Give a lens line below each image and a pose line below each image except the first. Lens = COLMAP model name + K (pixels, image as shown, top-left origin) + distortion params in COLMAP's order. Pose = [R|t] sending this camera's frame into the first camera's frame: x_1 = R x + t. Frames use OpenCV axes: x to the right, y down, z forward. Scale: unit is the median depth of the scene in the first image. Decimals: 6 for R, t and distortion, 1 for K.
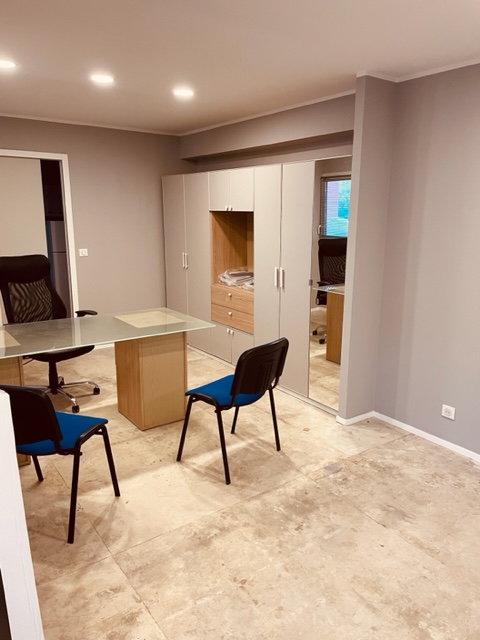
lens RADIAL K [[484.8, 0, 241.6], [0, 484.8, 320.1], [0, 0, 1]] dist [0.065828, -0.081436]
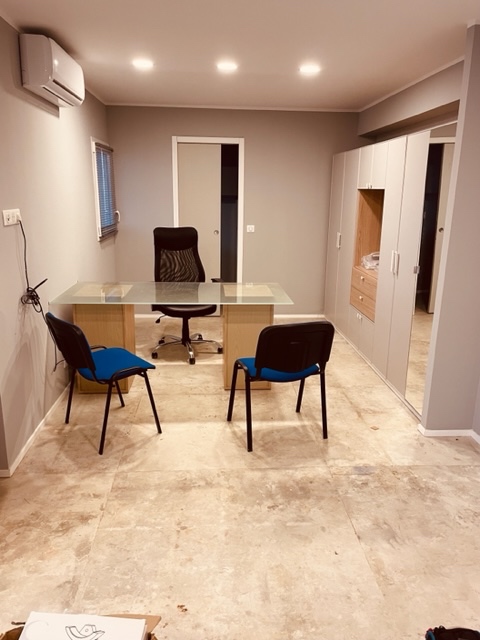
lens RADIAL K [[484.8, 0, 236.0], [0, 484.8, 314.8], [0, 0, 1]] dist [0.065828, -0.081436]
pose [[0.848056, 0.137318, -0.511805, 0.444801], [-0.126110, 0.990391, 0.056761, -0.006704], [0.514681, 0.016407, 0.857225, 0.094428]]
